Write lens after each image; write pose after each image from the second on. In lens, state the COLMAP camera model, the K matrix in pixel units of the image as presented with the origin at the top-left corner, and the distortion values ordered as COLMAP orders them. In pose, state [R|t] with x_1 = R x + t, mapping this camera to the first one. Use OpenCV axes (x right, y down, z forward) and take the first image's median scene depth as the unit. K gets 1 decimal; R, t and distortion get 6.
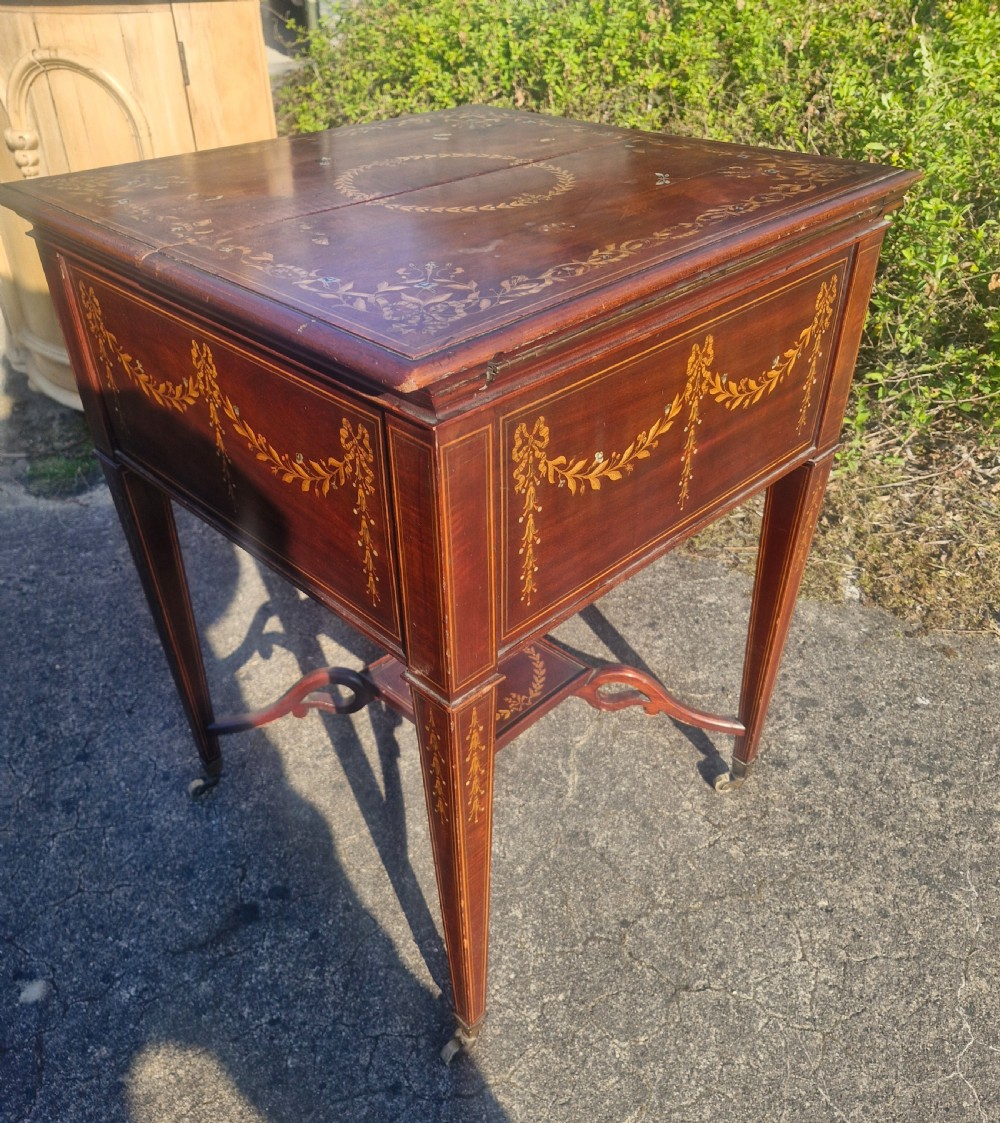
lens RADIAL K [[933.8, 0, 500.0], [0, 933.8, 561.5], [0, 0, 1]] dist [0.066340, -0.073336]
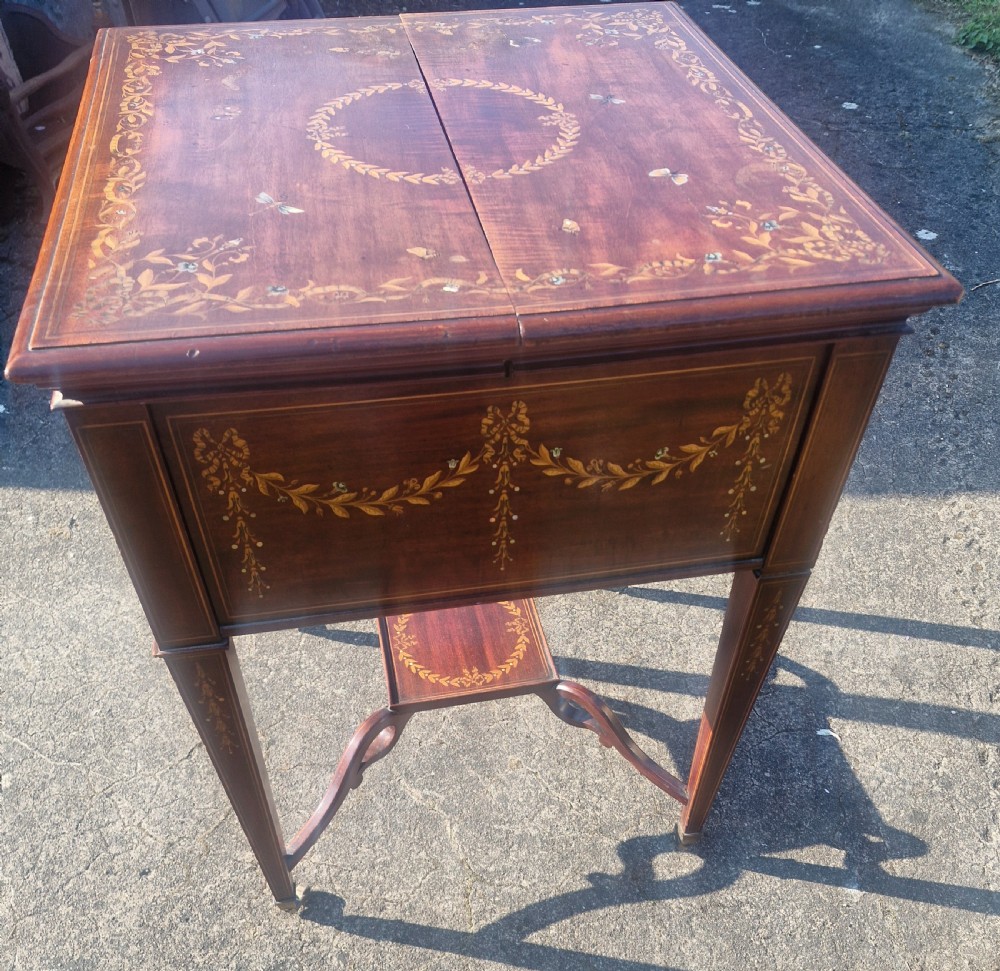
lens RADIAL K [[914.1, 0, 503.5], [0, 914.1, 668.0], [0, 0, 1]] dist [0.076638, -0.091694]
pose [[-0.560139, 0.631659, -0.535958, 0.843592], [-0.481751, 0.277944, 0.831061, -1.201844], [0.673914, 0.723708, 0.148615, 1.504577]]
